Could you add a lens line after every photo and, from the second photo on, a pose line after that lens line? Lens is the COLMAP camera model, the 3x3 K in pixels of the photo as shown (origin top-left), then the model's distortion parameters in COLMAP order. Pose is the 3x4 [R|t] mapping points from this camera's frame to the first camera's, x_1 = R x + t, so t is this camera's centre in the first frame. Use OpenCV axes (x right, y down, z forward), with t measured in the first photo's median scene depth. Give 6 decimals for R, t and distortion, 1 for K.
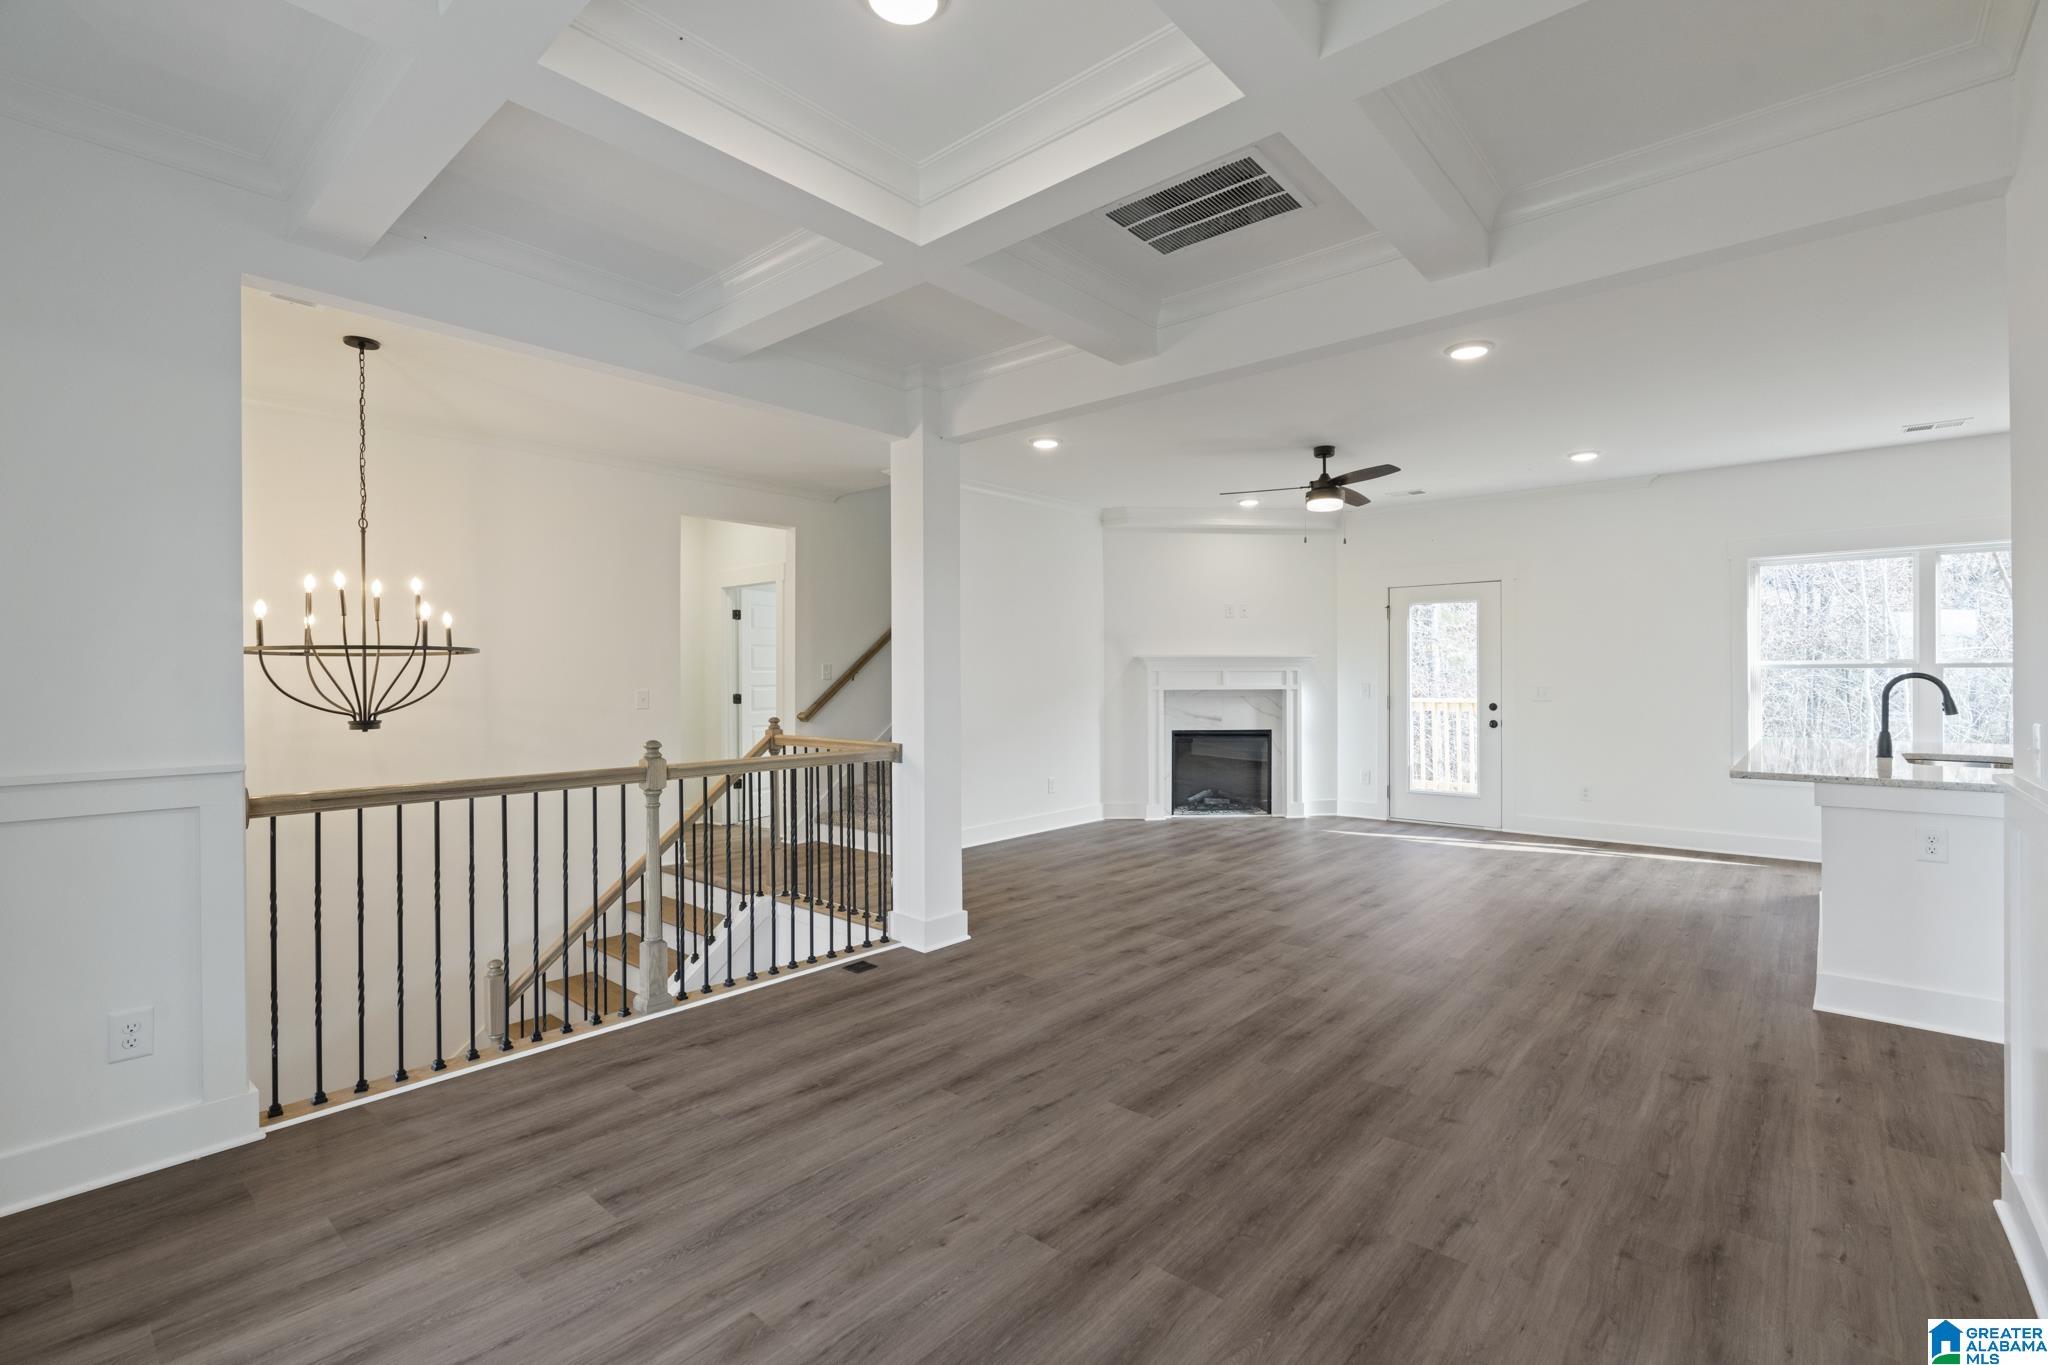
lens RADIAL K [[915.7, 0, 1029.8], [0, 915.7, 676.5], [0, 0, 1]] dist [-0.008460, 0.001583]
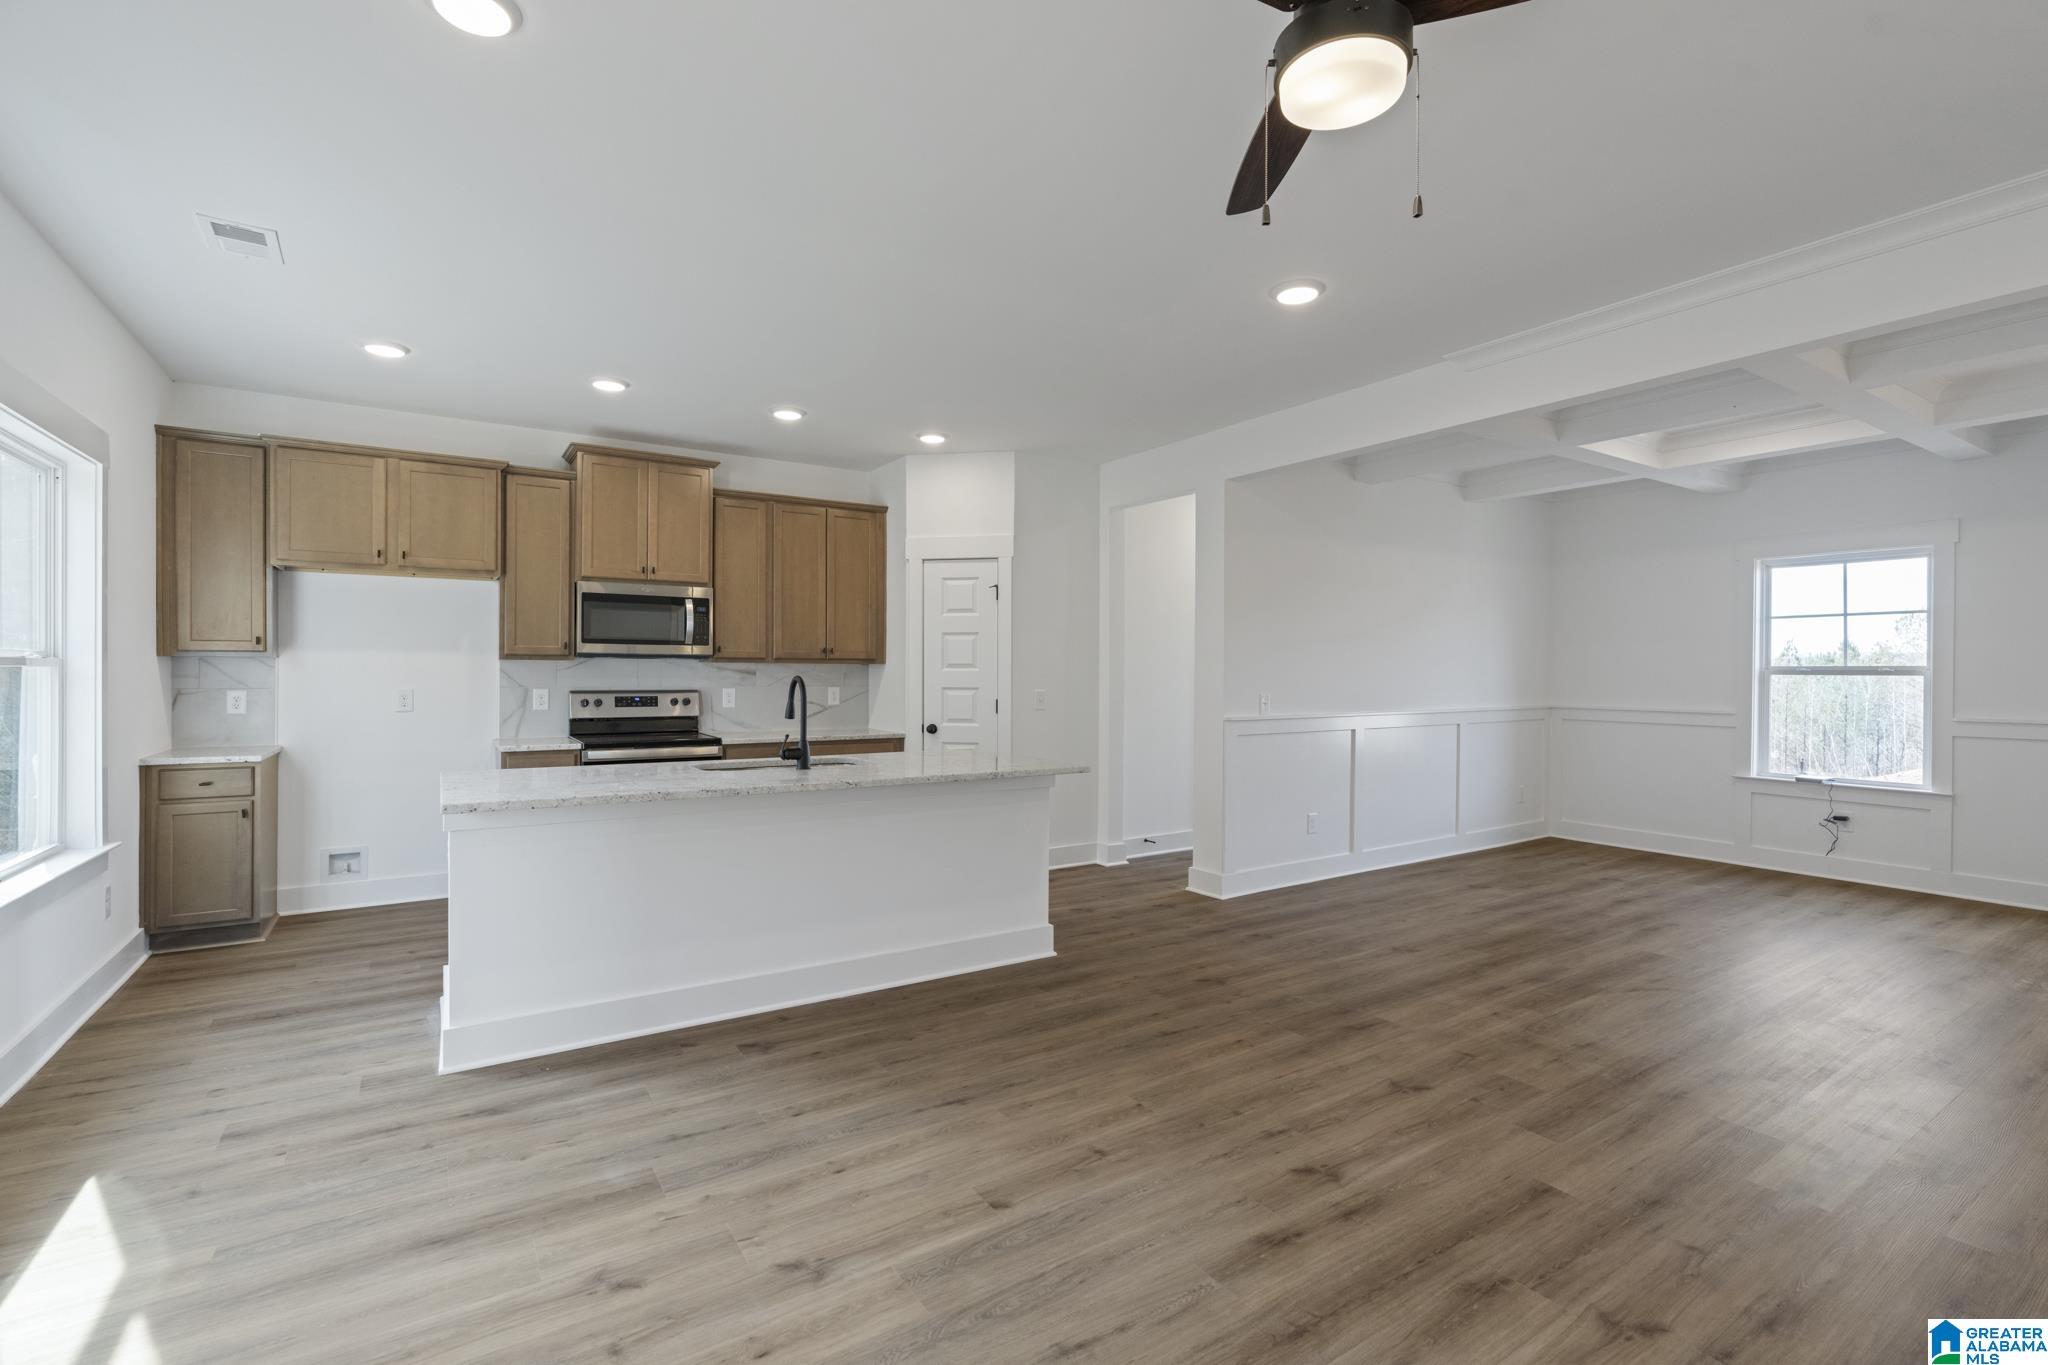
lens RADIAL K [[915.7, 0, 1029.8], [0, 915.7, 676.5], [0, 0, 1]] dist [-0.008460, 0.001583]
pose [[-0.962891, -0.000039, 0.269891, 0.531693], [0.001167, 0.999990, 0.004310, -0.008037], [-0.269889, 0.004466, -0.962881, 2.034737]]
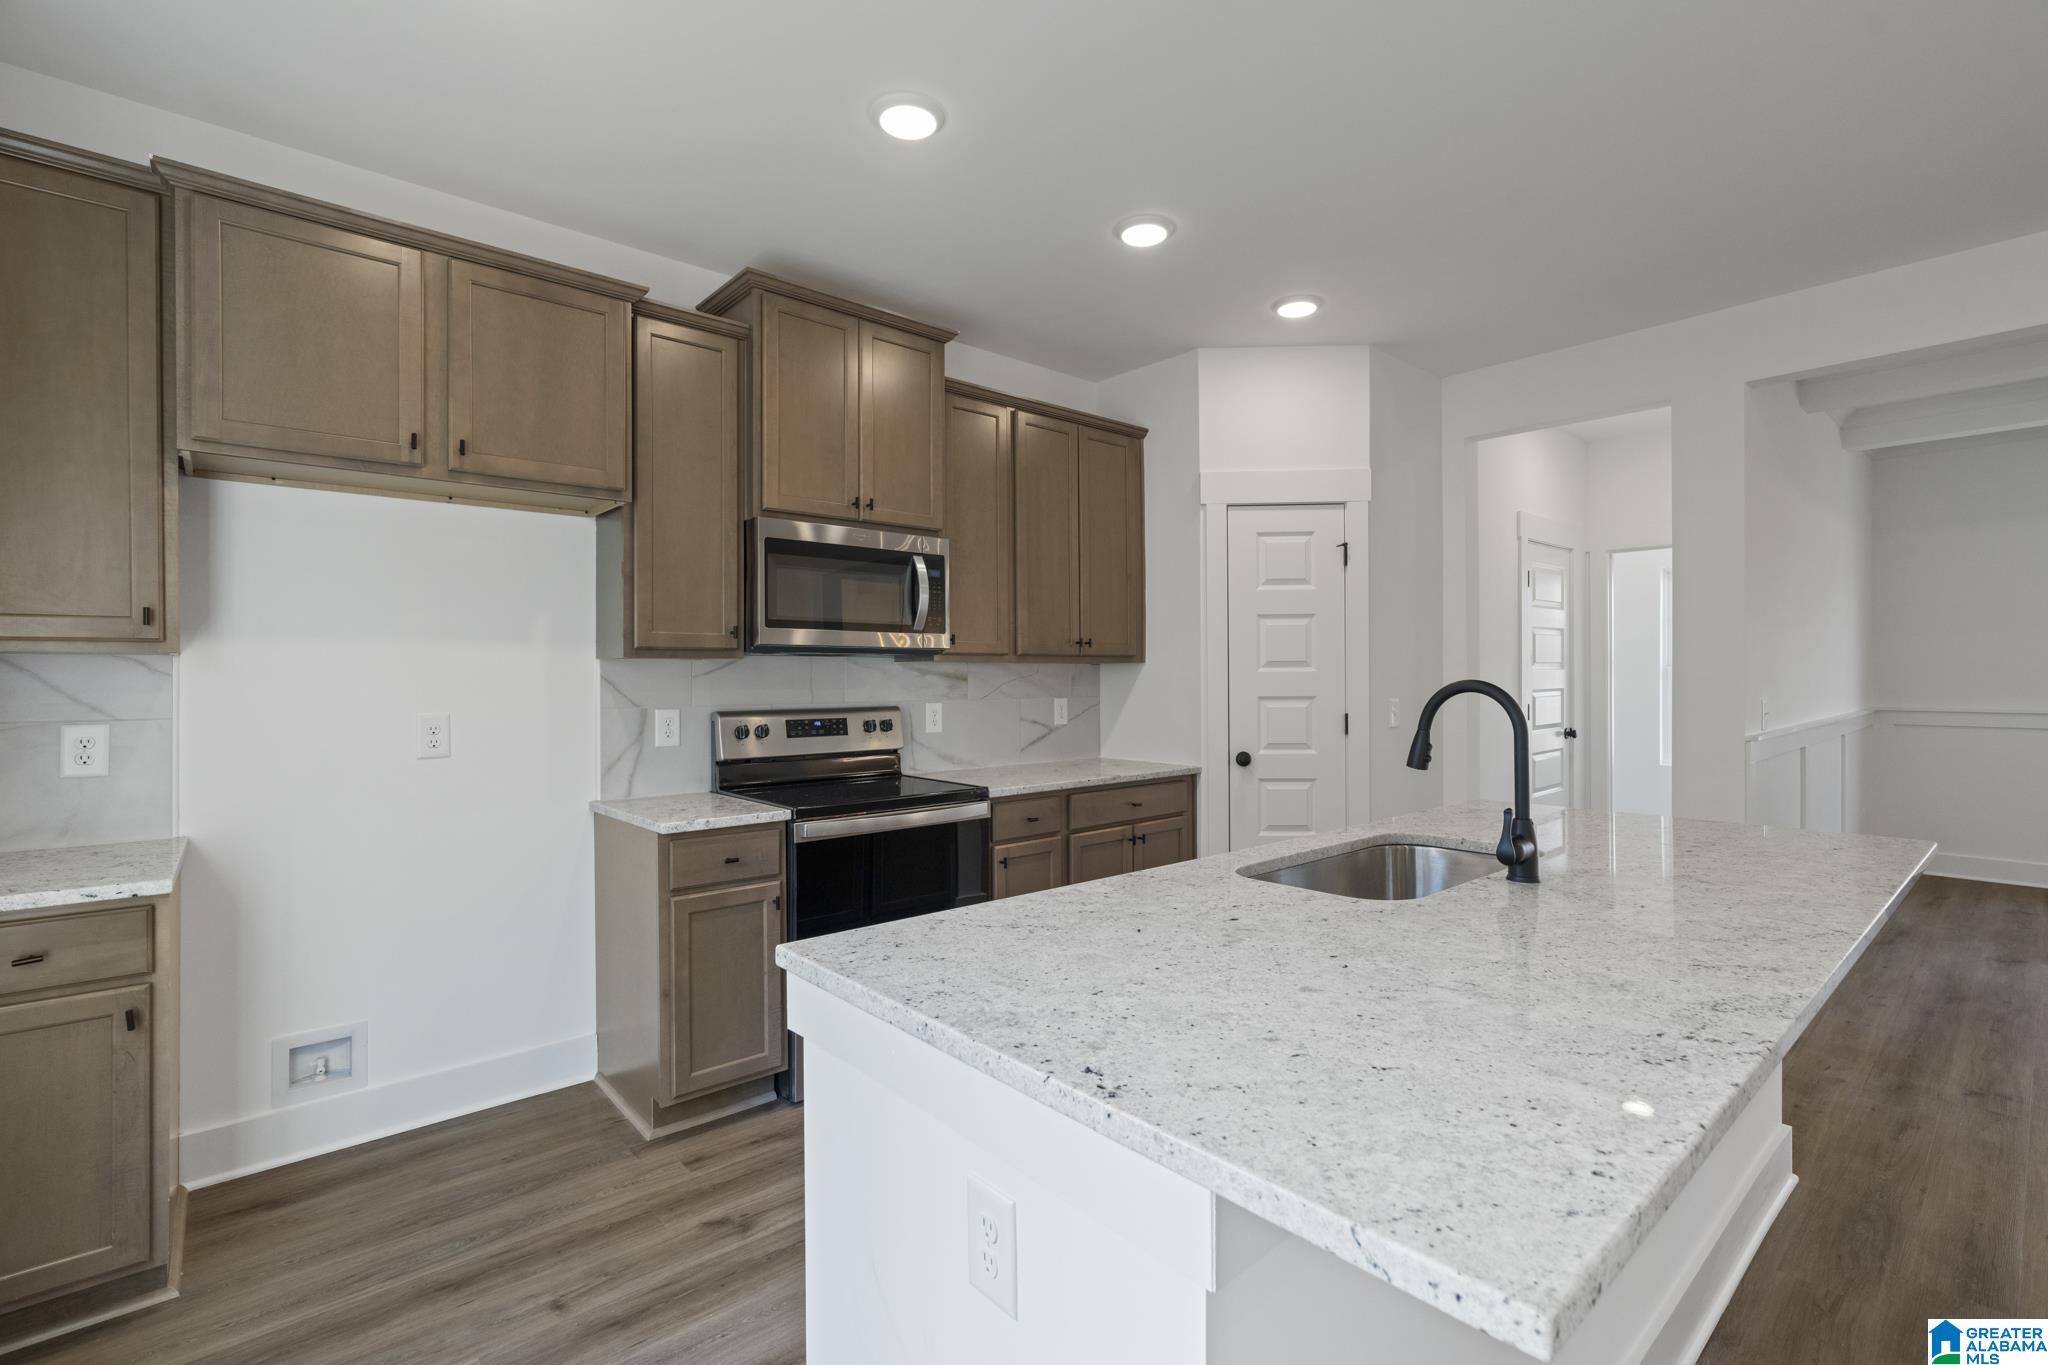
lens RADIAL K [[915.7, 0, 1029.8], [0, 915.7, 676.5], [0, 0, 1]] dist [-0.008460, 0.001583]
pose [[-0.991263, 0.011003, 0.131440, 1.242758], [0.011254, 0.999936, 0.001170, -0.010213], [-0.131419, 0.002639, -0.991323, 1.621750]]
